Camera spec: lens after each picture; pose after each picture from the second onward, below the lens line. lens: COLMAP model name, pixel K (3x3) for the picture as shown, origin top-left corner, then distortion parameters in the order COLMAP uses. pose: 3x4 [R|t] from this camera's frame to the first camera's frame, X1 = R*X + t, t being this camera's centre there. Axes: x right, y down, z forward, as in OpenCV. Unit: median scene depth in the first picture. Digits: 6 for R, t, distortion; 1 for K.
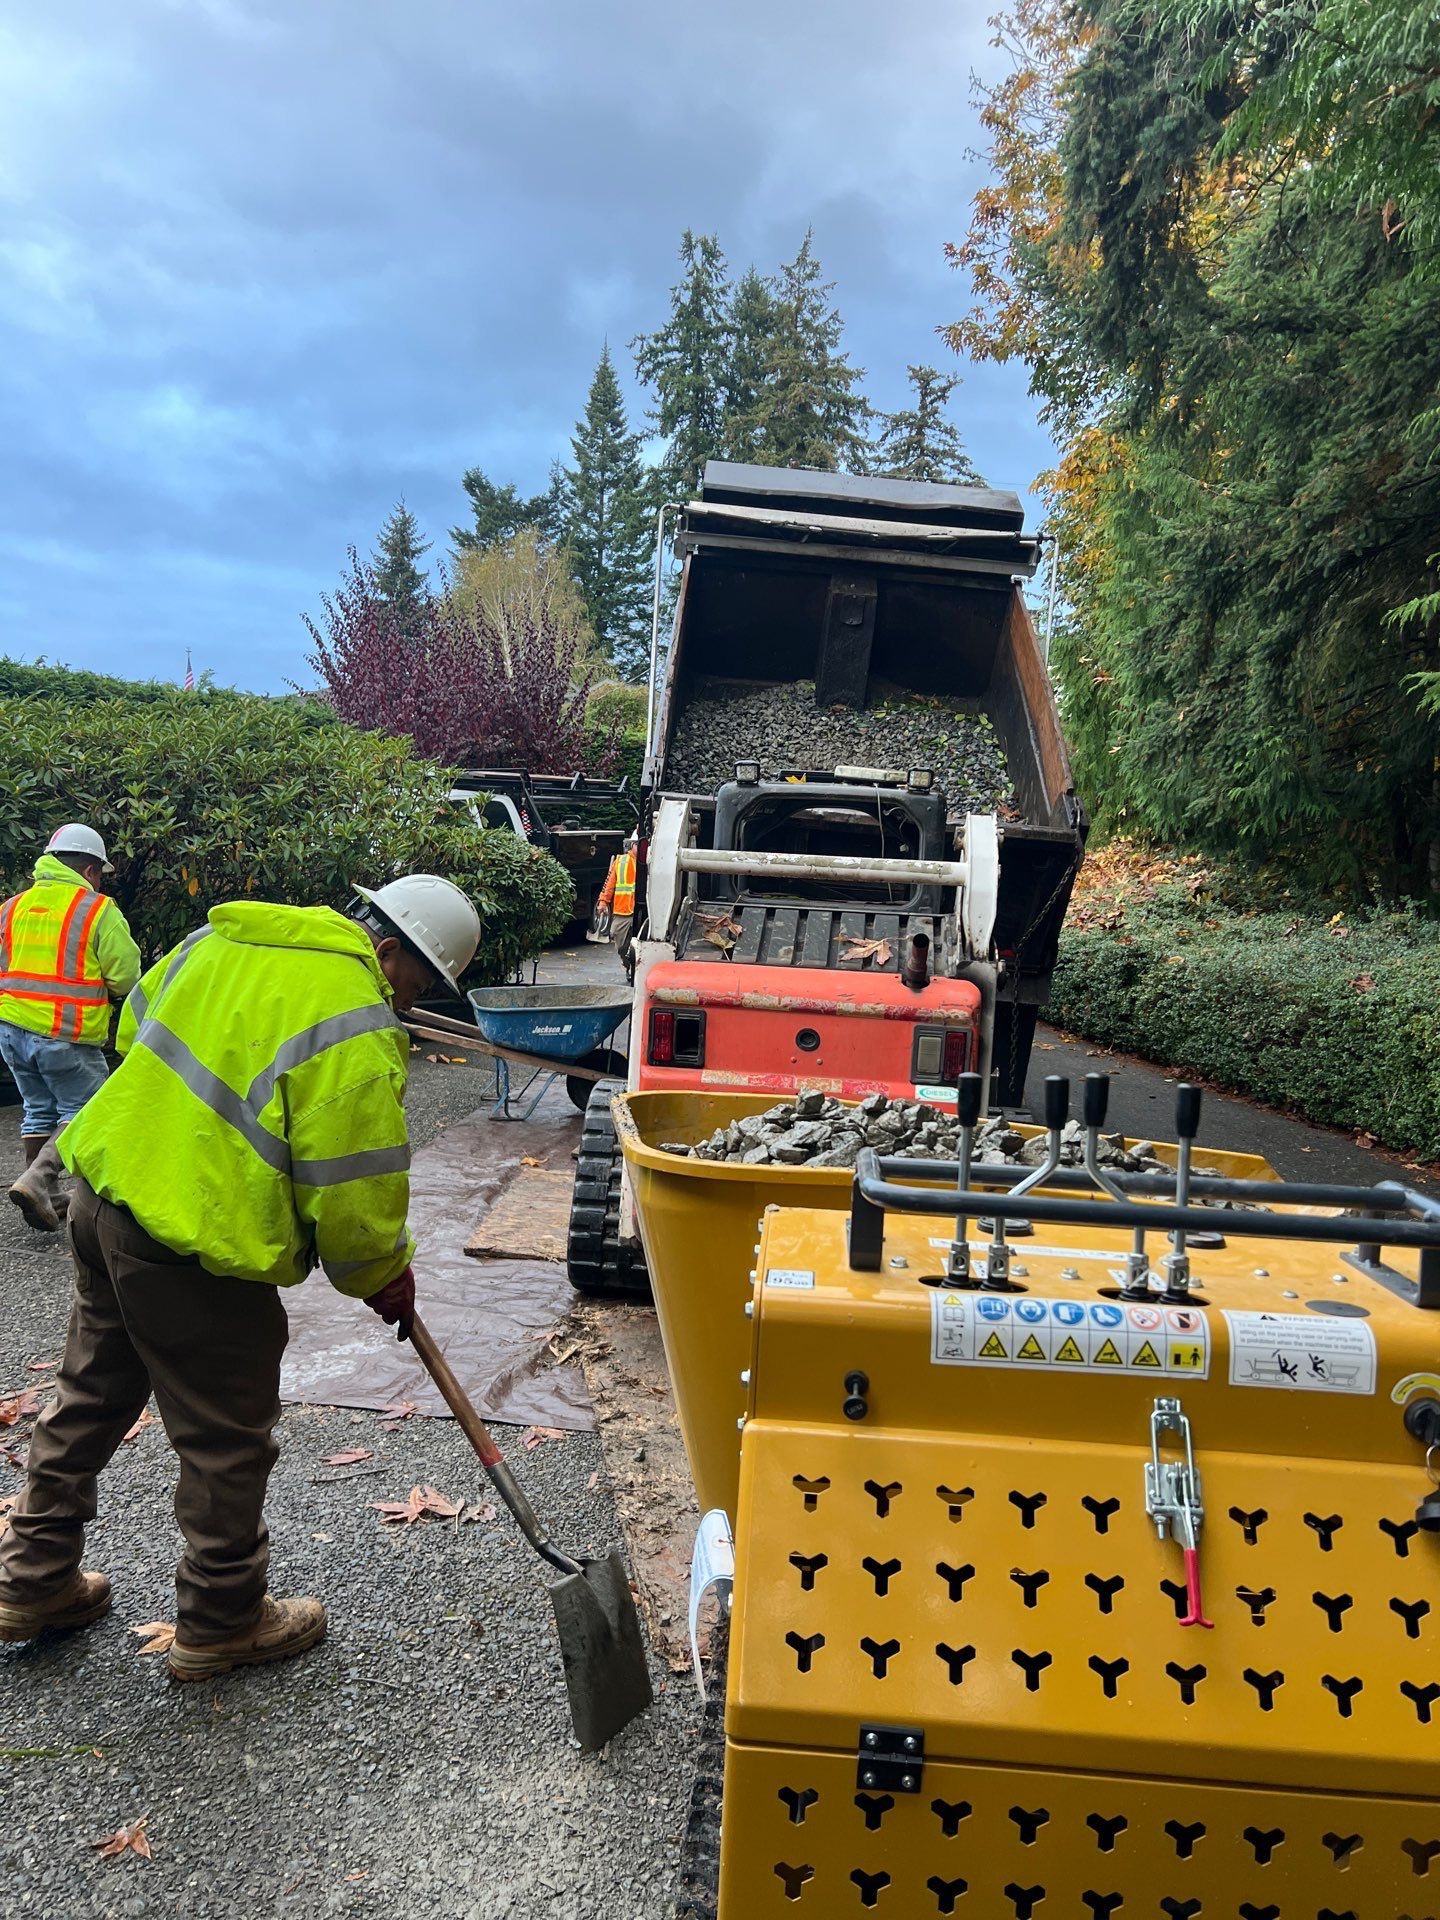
lens RADIAL K [[1476.2, 0, 713.0], [0, 1476.2, 982.0], [0, 0, 1]] dist [0.059631, -0.045756]
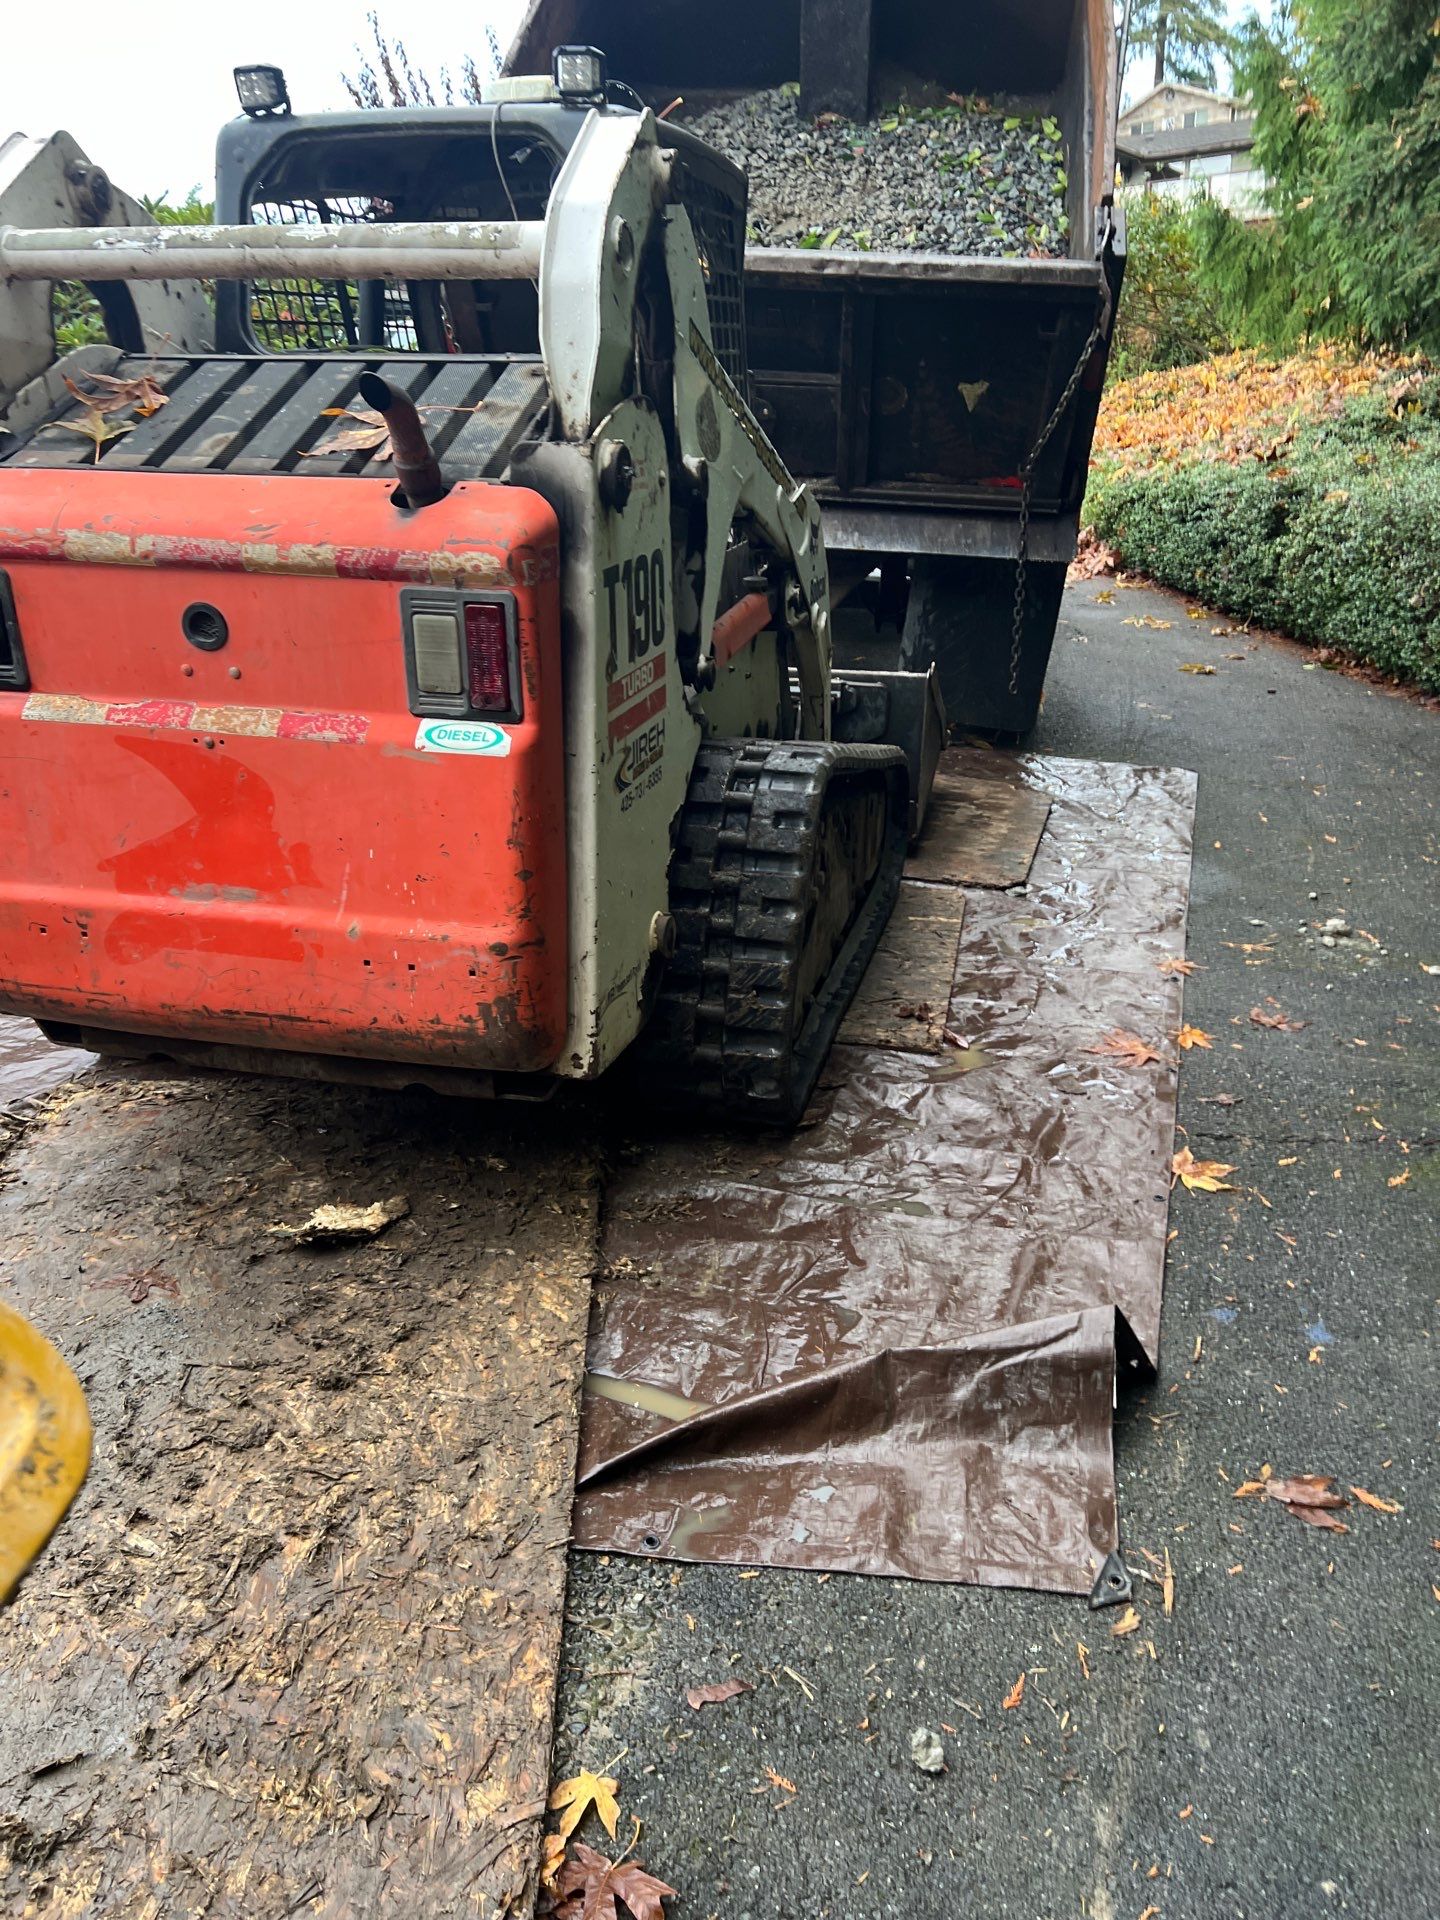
lens RADIAL K [[1456.9, 0, 762.7], [0, 1456.9, 959.6], [0, 0, 1]] dist [0.047253, -0.039471]
pose [[0.991745, 0.004805, -0.128136, 0.129585], [0.028610, 0.965812, 0.257658, 0.010870], [0.124993, -0.259197, 0.957702, 0.225340]]
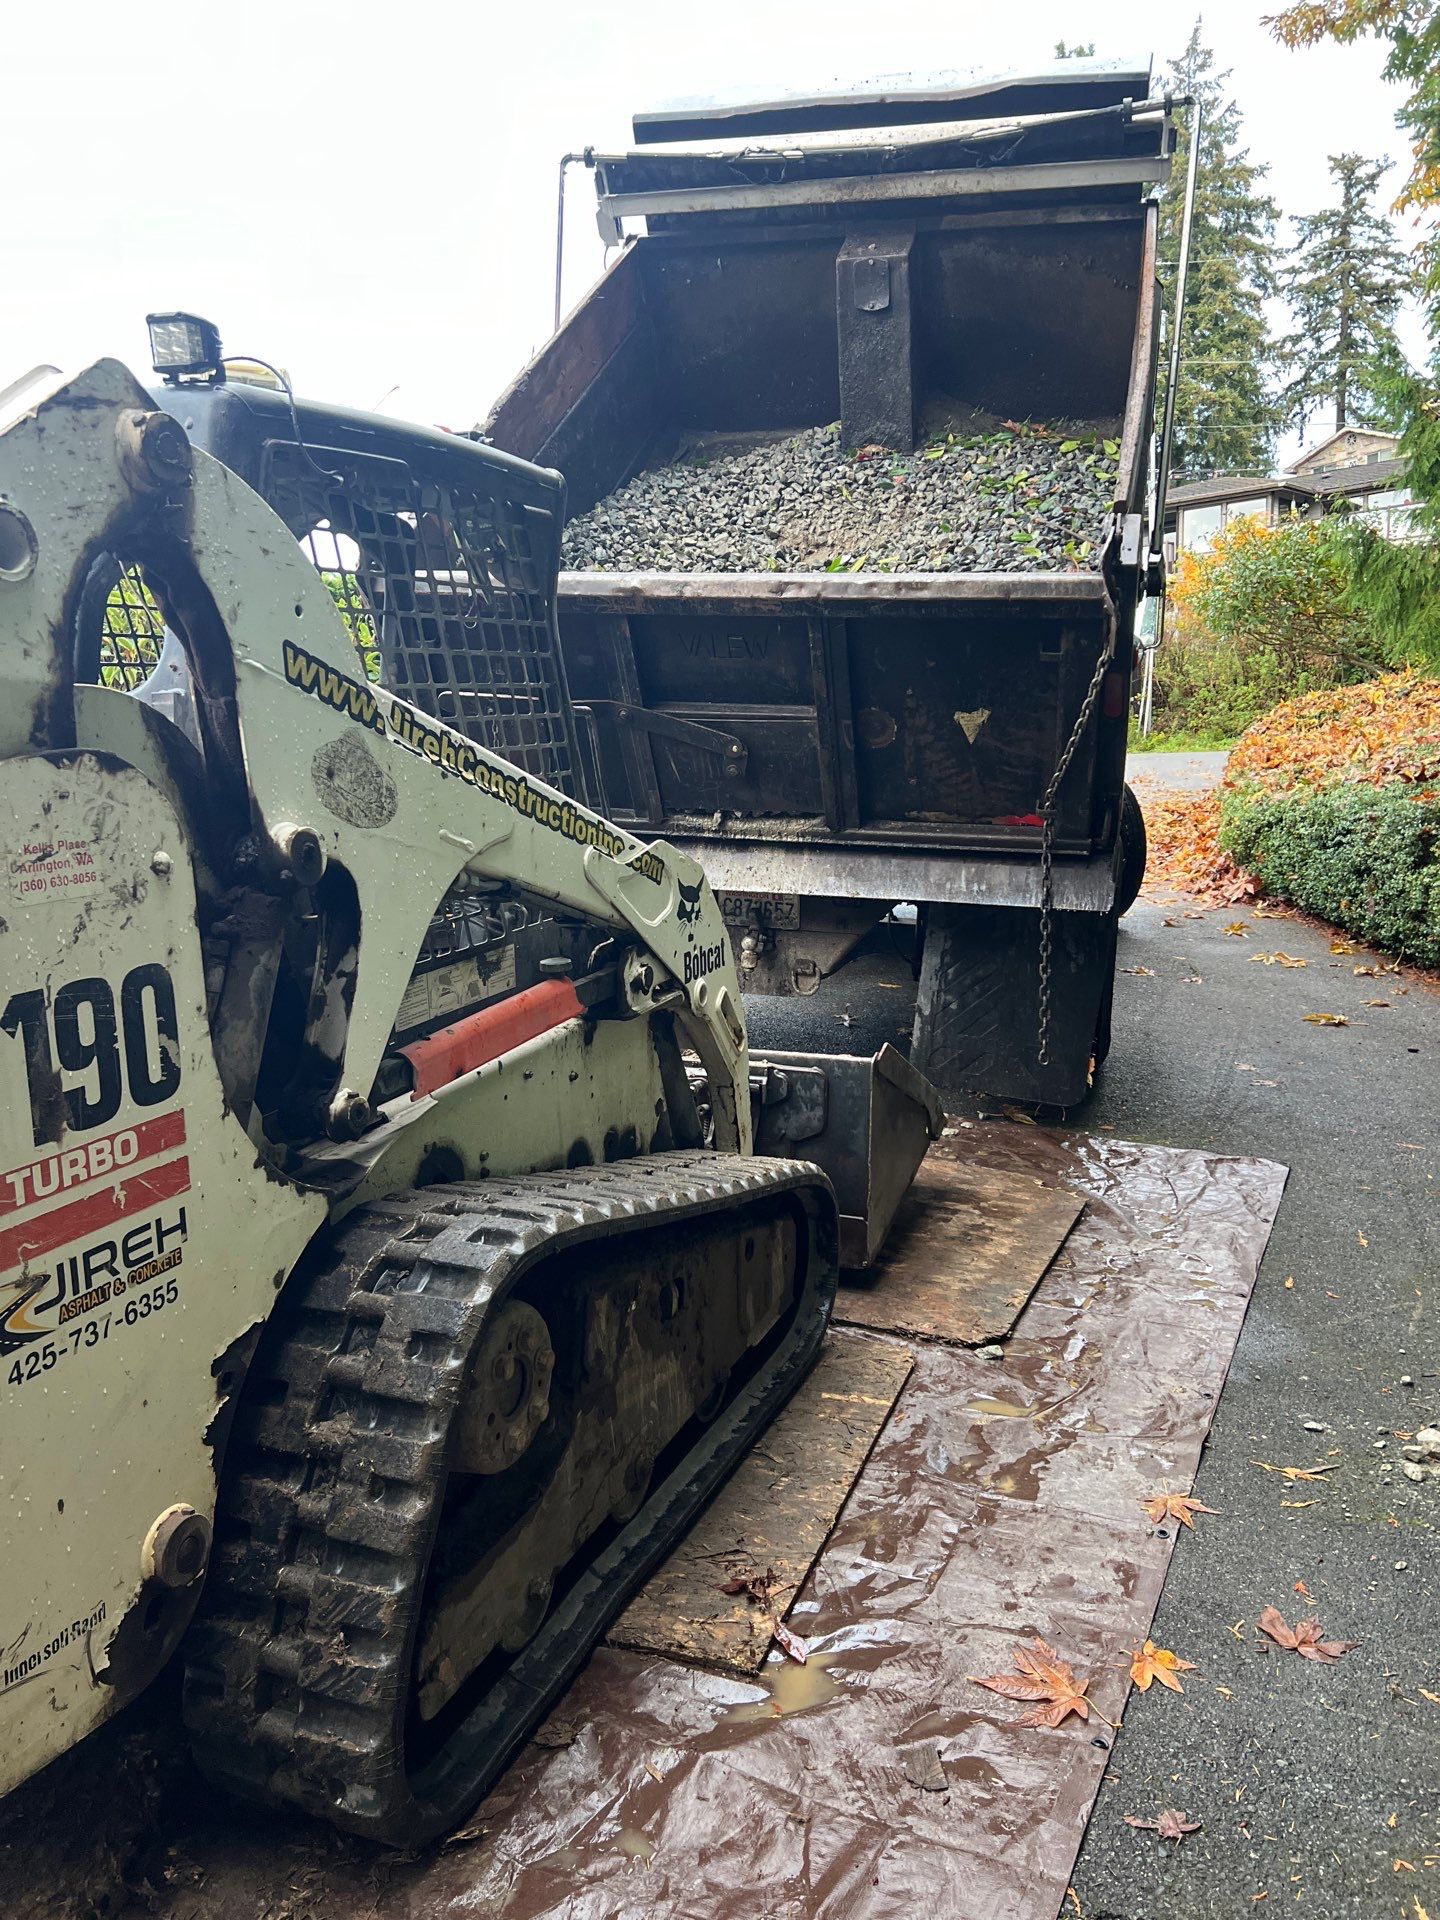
lens RADIAL K [[1456.9, 0, 762.7], [0, 1456.9, 959.6], [0, 0, 1]] dist [0.047253, -0.039471]
pose [[0.963731, -0.021071, -0.266042, 0.184153], [0.035414, 0.998160, 0.049228, 0.001742], [0.264515, -0.056865, 0.962703, 0.328263]]
